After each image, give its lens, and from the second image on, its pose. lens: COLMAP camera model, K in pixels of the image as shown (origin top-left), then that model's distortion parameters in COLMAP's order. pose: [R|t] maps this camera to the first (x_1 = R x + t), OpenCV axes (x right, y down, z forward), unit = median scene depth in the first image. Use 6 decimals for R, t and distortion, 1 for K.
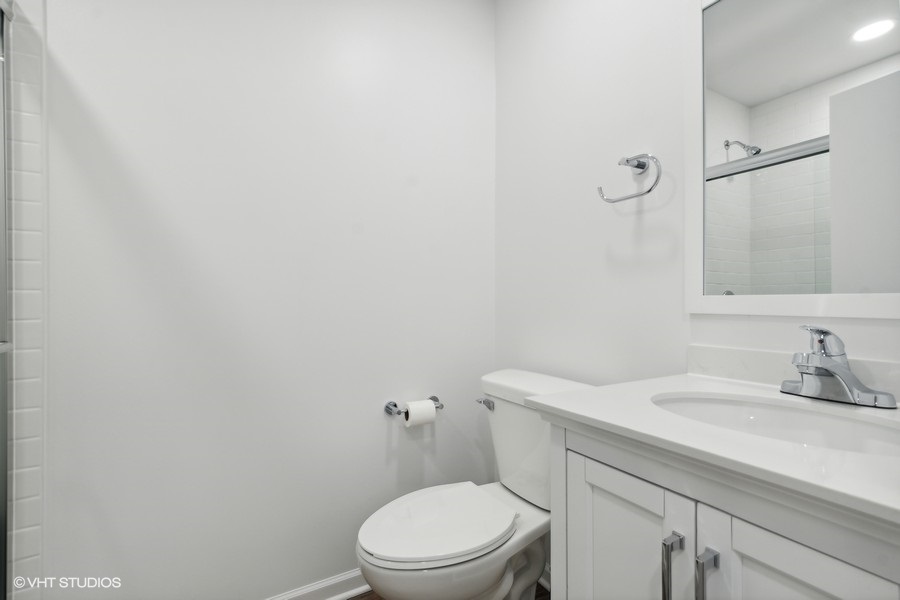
lens RADIAL K [[411.7, 0, 449.4], [0, 411.7, 302.2], [0, 0, 1]] dist [-0.006027, -0.000923]
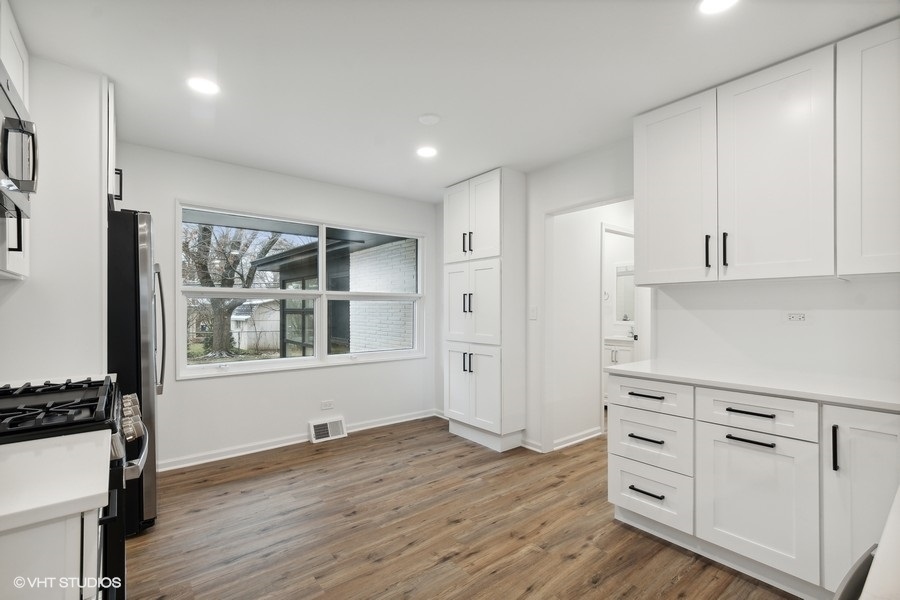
lens RADIAL K [[411.7, 0, 449.7], [0, 411.7, 307.9], [0, 0, 1]] dist [-0.006027, -0.000923]
pose [[0.988060, 0.002902, 0.154039, -3.105407], [-0.002743, 0.999995, -0.001241, -0.224379], [-0.154042, 0.000803, 0.988064, -5.226533]]
